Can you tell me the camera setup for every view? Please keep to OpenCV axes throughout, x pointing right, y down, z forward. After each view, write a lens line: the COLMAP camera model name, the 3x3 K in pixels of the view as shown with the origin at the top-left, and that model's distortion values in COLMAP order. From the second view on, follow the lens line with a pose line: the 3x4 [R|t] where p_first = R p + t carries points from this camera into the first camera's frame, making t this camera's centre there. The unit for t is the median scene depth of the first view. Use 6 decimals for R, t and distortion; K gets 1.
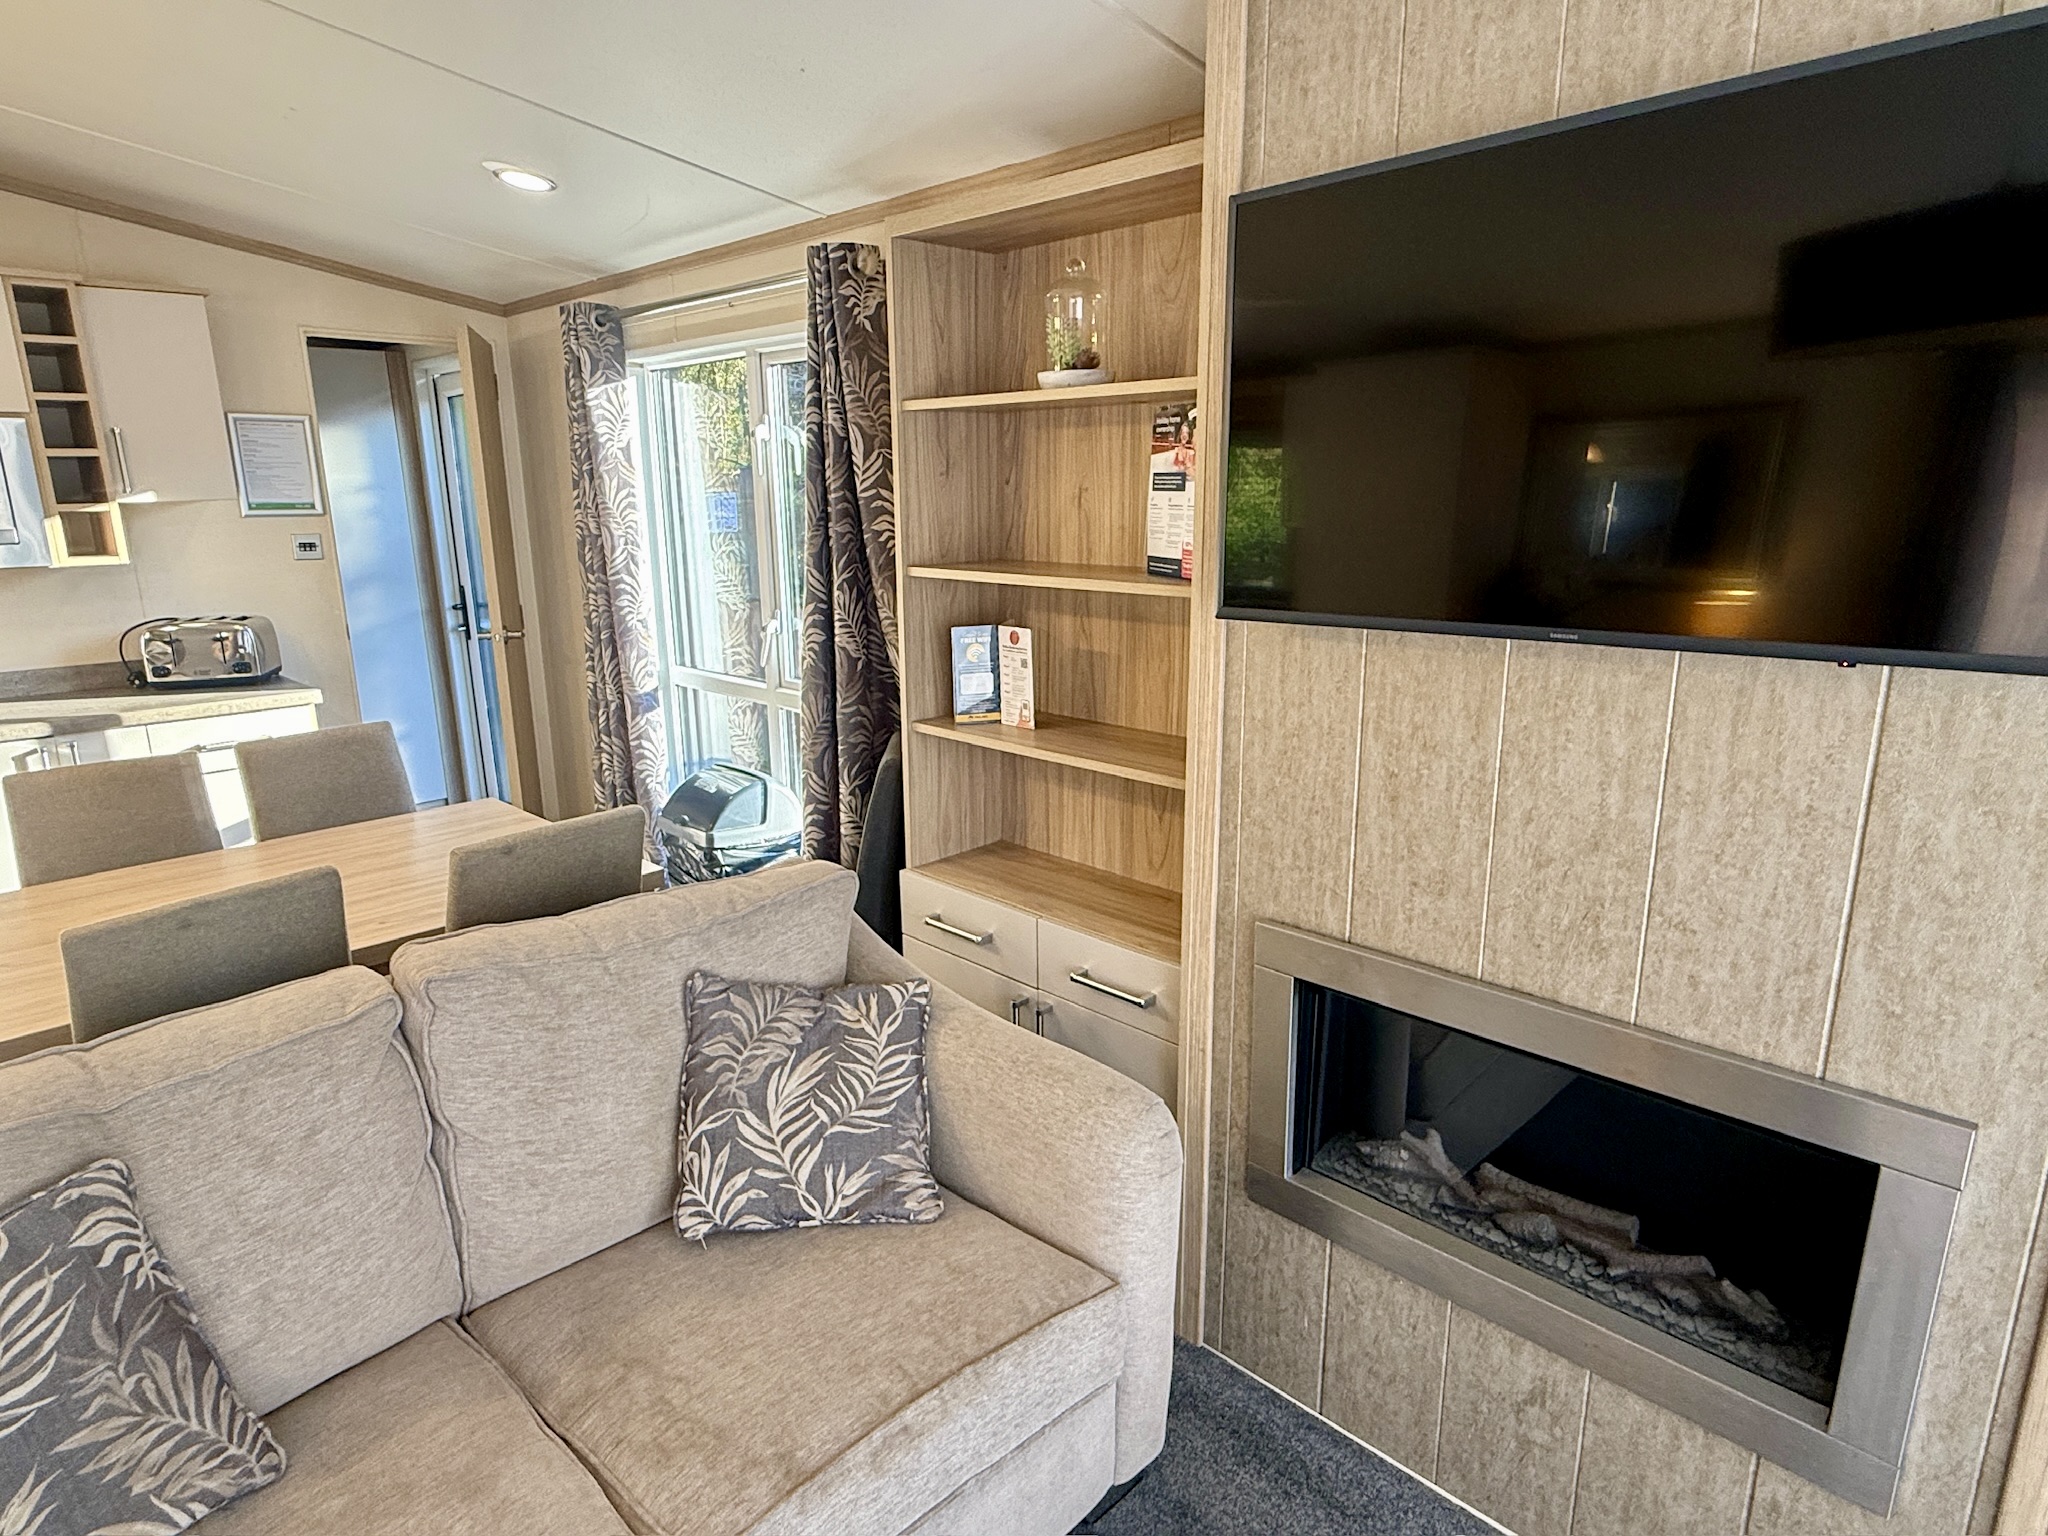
lens RADIAL K [[1159.9, 0, 1005.9], [0, 1159.9, 777.2], [0, 0, 1]] dist [-0.002501, 0.003656]
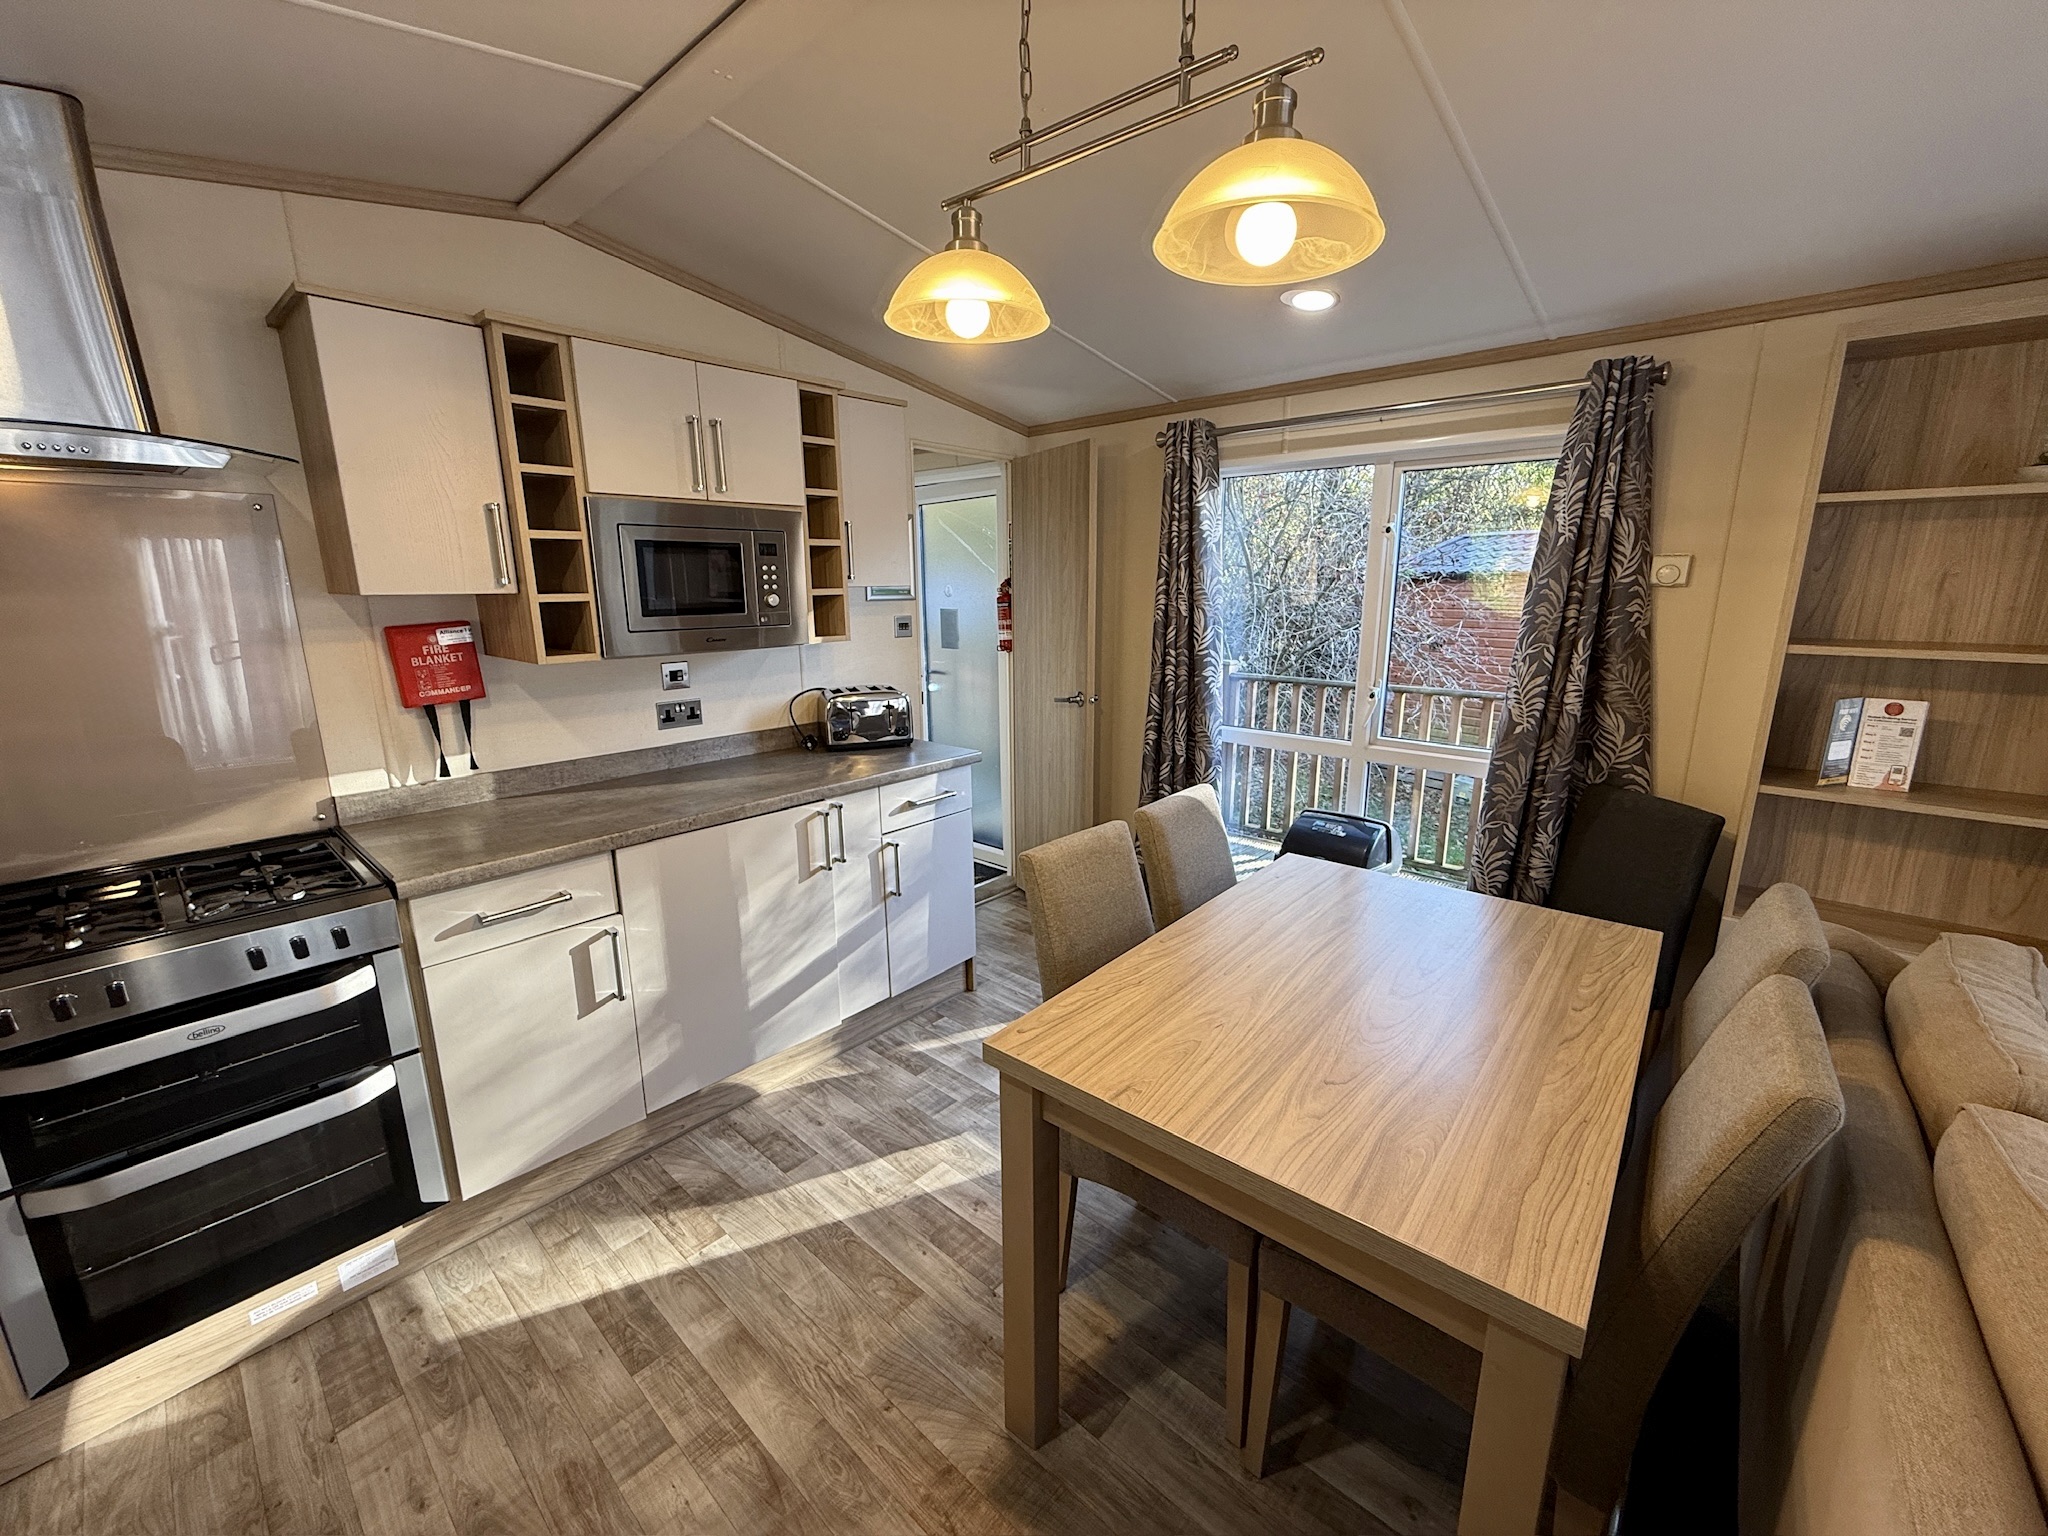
lens RADIAL K [[814.1, 0, 1018.6], [0, 814.1, 770.1], [0, 0, 1]] dist [-0.001240, 0.000287]
pose [[0.998345, -0.010393, 0.056563, -1.208364], [0.011550, 0.999730, -0.020159, -0.078841], [-0.056338, 0.020779, 0.998196, 0.388902]]
